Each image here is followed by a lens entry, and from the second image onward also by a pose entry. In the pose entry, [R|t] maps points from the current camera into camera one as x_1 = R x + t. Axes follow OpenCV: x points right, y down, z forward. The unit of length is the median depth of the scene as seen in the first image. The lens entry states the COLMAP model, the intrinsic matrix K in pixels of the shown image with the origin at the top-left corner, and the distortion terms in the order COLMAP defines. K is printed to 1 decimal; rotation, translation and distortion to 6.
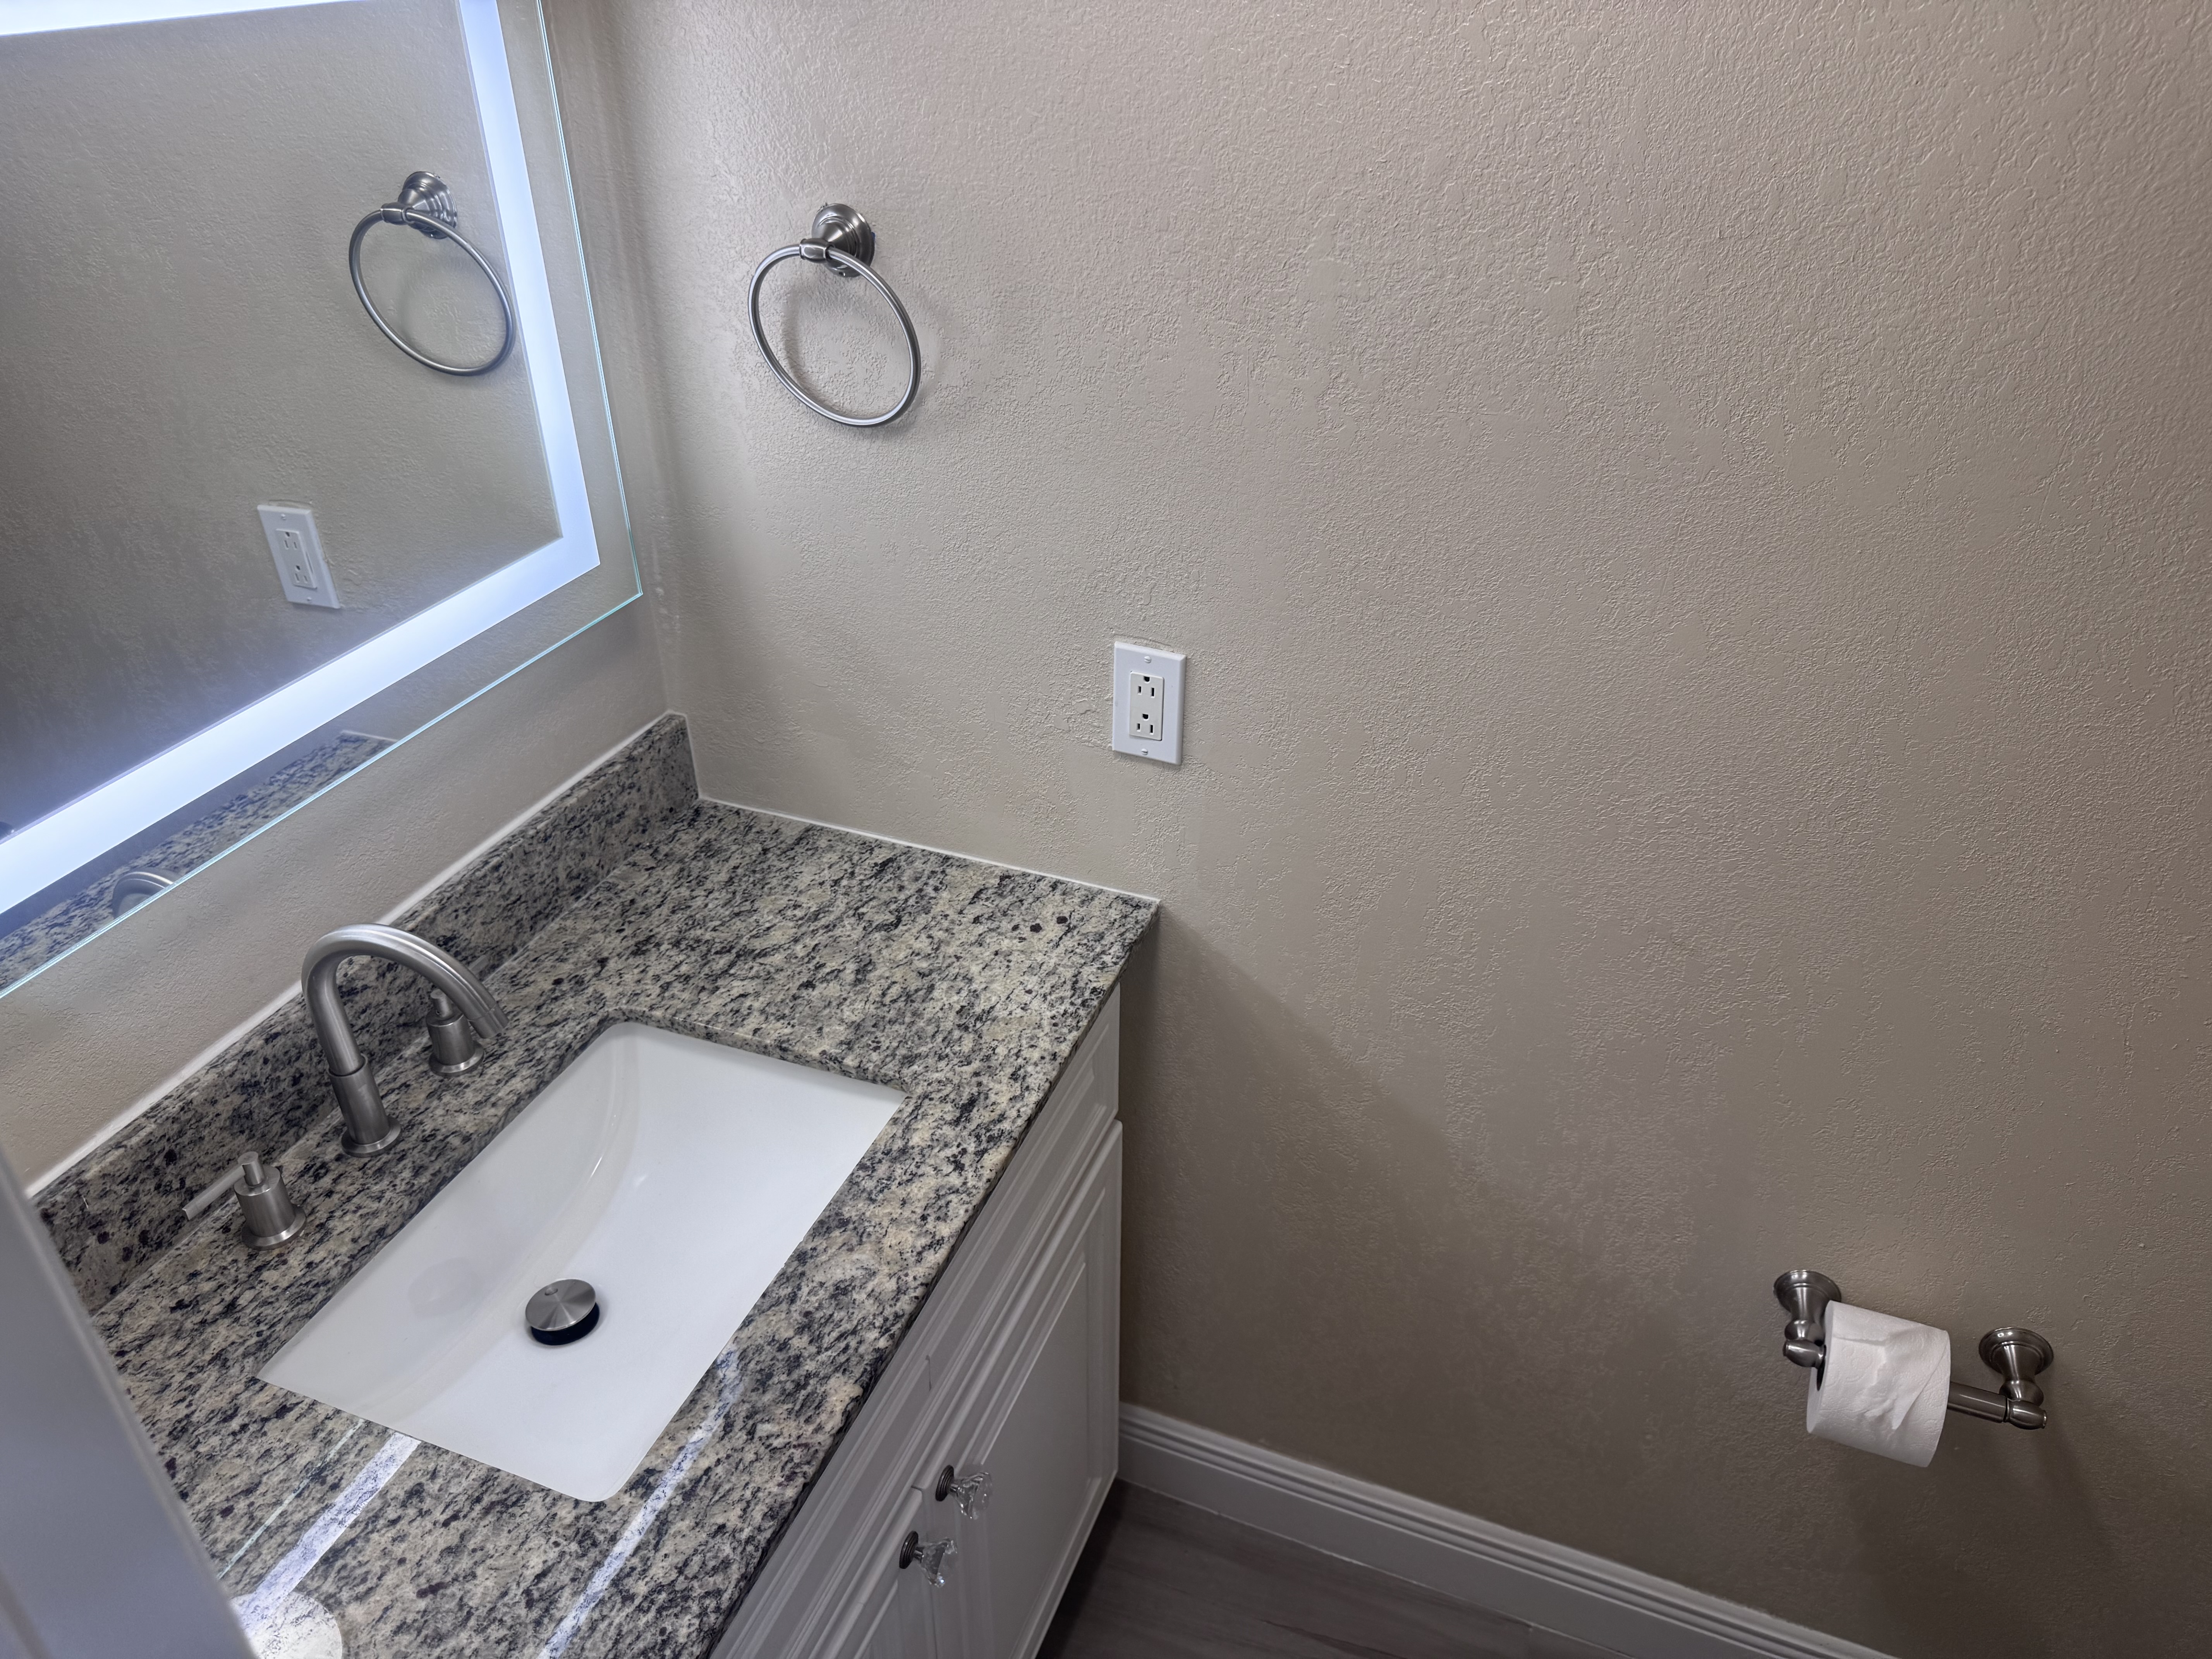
lens RADIAL K [[1582.8, 0, 1116.5], [0, 1582.8, 819.9], [0, 0, 1]] dist [0.088352, -0.106164]
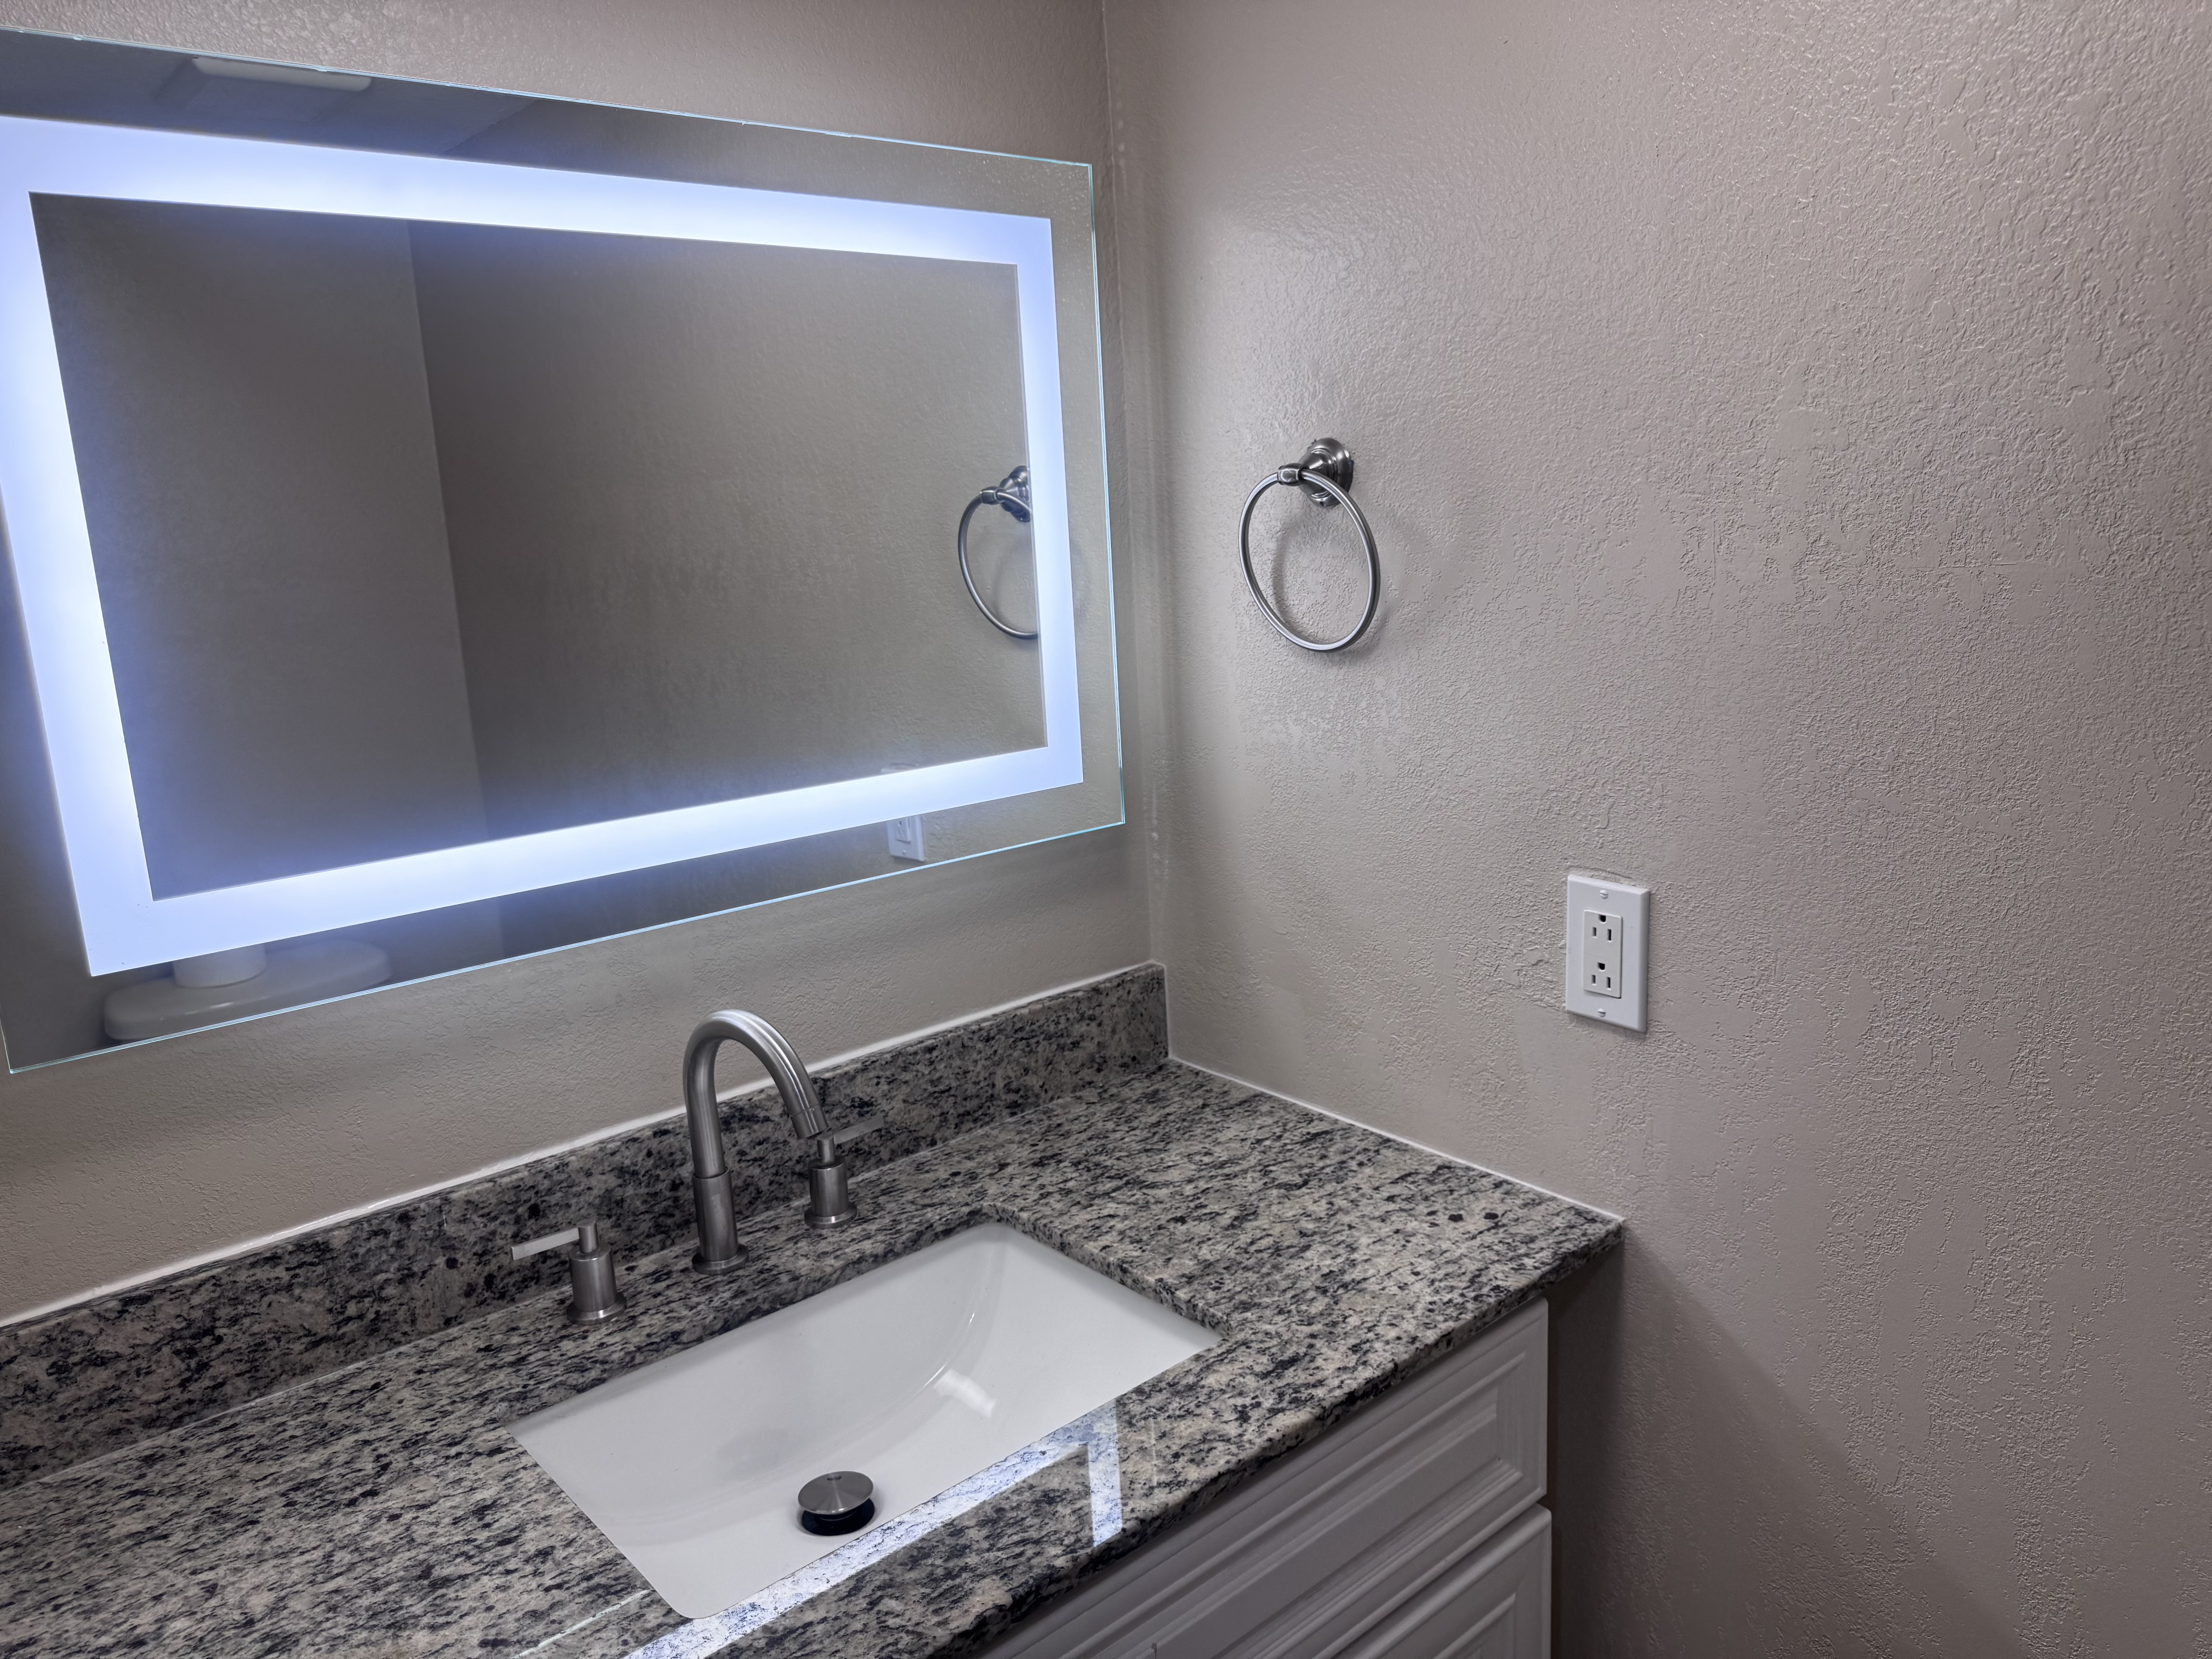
lens RADIAL K [[1582.8, 0, 1116.9], [0, 1582.8, 804.0], [0, 0, 1]] dist [0.088352, -0.106164]
pose [[0.884347, 0.046381, -0.464521, 0.192085], [-0.196131, 0.939887, -0.279546, 0.148820], [0.423631, 0.338322, 0.840282, 0.154385]]
